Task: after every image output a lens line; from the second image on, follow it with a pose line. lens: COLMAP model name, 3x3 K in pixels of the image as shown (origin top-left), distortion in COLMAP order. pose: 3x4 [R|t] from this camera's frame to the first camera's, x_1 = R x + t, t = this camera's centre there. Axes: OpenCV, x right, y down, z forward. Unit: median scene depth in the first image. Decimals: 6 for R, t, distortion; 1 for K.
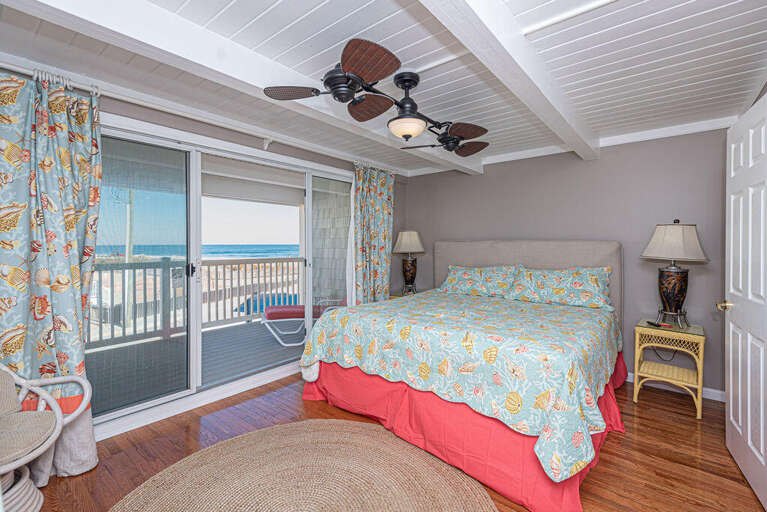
lens RADIAL K [[354.2, 0, 385.9], [0, 354.2, 253.7], [0, 0, 1]] dist [0.004073, -0.000392]
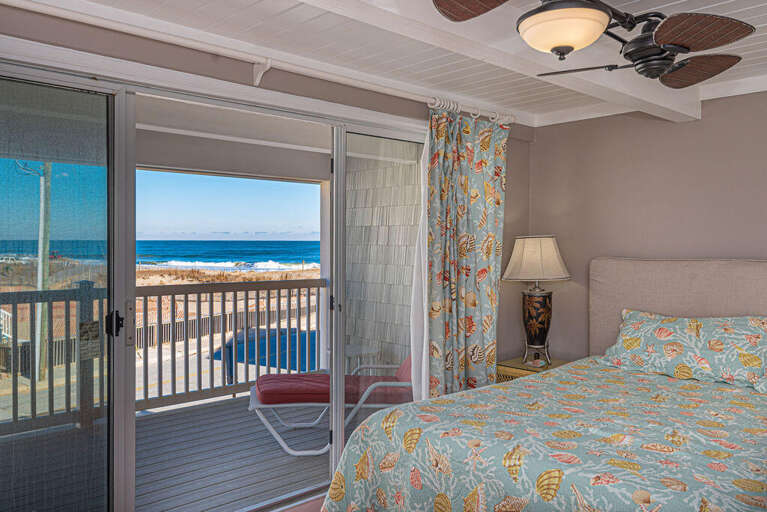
lens RADIAL K [[639.6, 0, 382.1], [0, 639.6, 254.0], [0, 0, 1]] dist [0.004332, -0.011866]
pose [[0.989958, 0.006355, -0.141219, -0.024430], [-0.007303, 0.999954, -0.006197, -0.036243], [0.141173, 0.007166, 0.989959, 0.093538]]
